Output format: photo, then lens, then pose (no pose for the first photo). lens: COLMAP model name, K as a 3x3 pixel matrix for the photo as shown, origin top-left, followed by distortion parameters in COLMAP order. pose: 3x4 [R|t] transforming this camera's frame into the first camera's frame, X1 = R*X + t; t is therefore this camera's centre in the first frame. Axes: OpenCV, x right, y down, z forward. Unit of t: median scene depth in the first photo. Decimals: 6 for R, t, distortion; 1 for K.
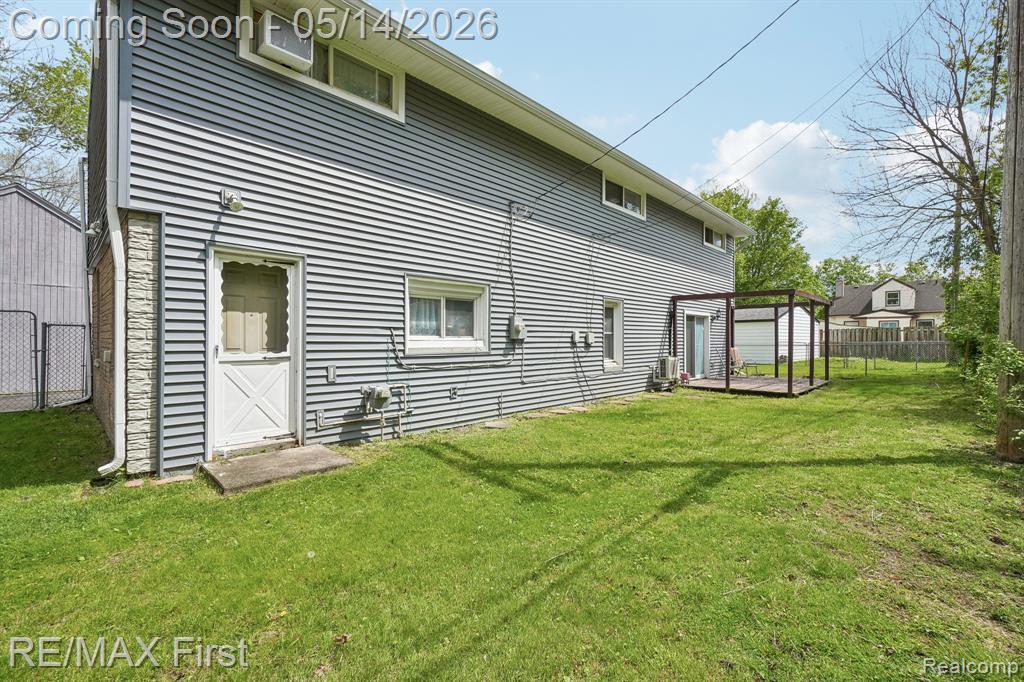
lens RADIAL K [[440.7, 0, 523.6], [0, 440.7, 335.1], [0, 0, 1]] dist [0.000094, 0.000069]
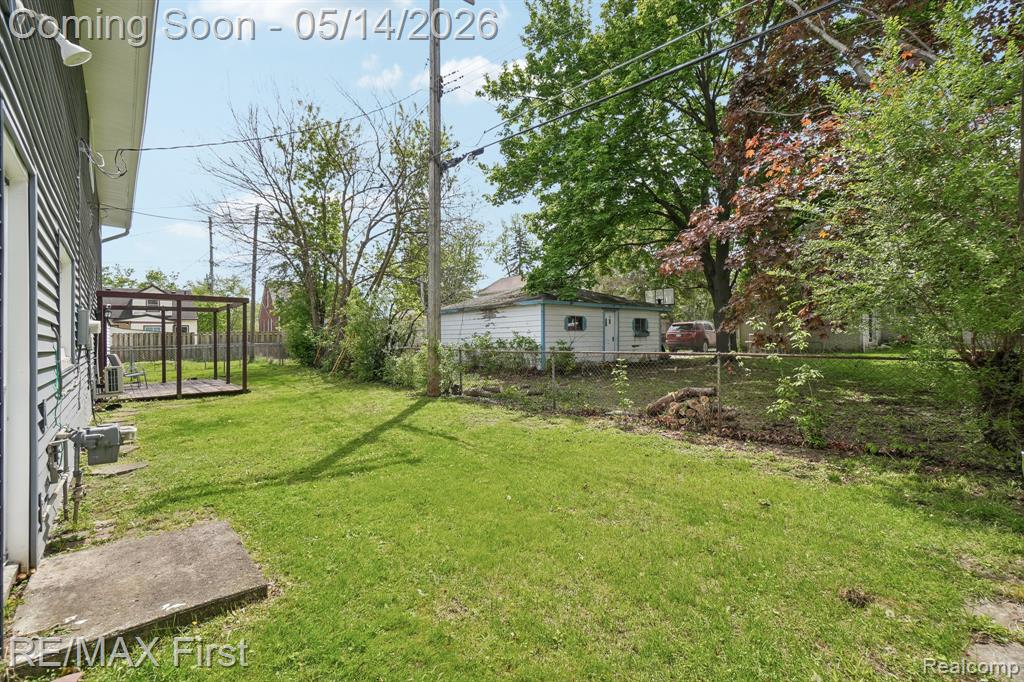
lens RADIAL K [[438.3, 0, 514.4], [0, 438.3, 336.0], [0, 0, 1]] dist [0.000168, 0.000078]
pose [[0.079070, 0.004504, 0.996859, -0.203564], [0.005217, 0.999974, -0.004932, 0.001859], [-0.996855, 0.005591, 0.079045, 0.099552]]
